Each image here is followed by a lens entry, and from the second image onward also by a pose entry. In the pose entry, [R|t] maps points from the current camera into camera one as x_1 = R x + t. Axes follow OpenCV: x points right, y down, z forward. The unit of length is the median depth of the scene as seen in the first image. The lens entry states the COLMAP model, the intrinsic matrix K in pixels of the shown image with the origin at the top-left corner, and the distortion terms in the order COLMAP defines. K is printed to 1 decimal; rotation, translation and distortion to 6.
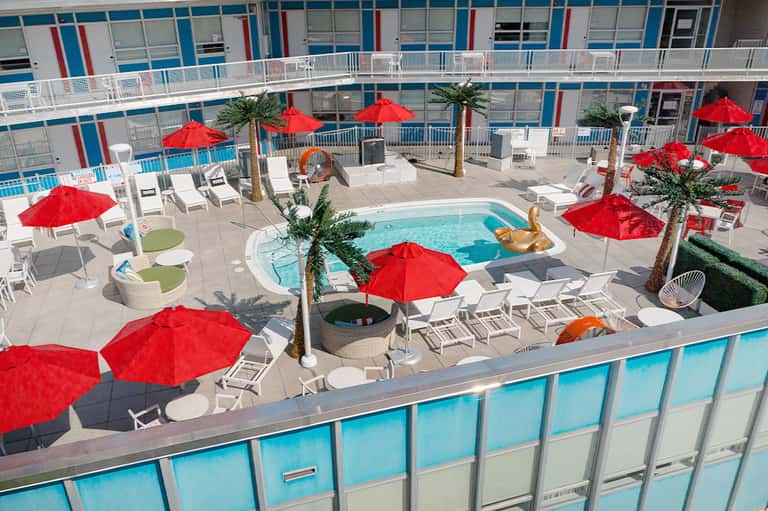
lens RADIAL K [[615.0, 0, 378.8], [0, 615.0, 255.2], [0, 0, 1]] dist [-0.006549, -0.008500]
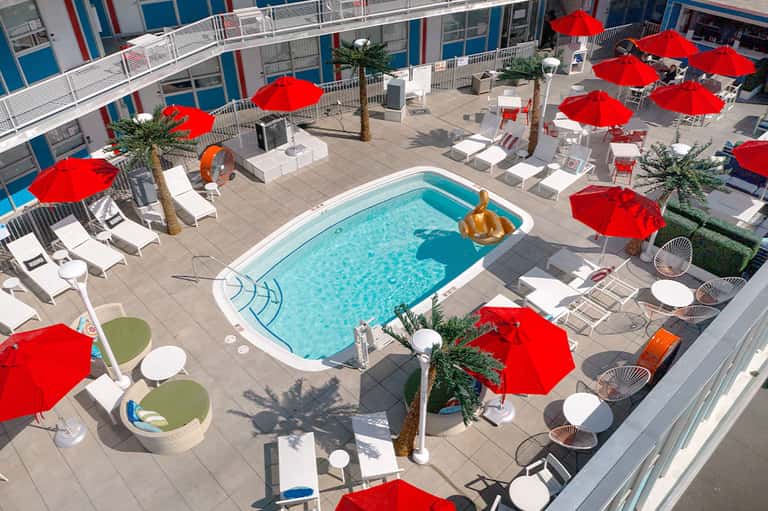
lens RADIAL K [[615.0, 0, 370.0], [0, 615.0, 246.5], [0, 0, 1]] dist [-0.006549, -0.008500]
pose [[0.897505, -0.278131, 0.342239, -0.252454], [0.192701, 0.945373, 0.262938, -0.239931], [-0.396675, -0.170038, 0.902073, 0.137474]]
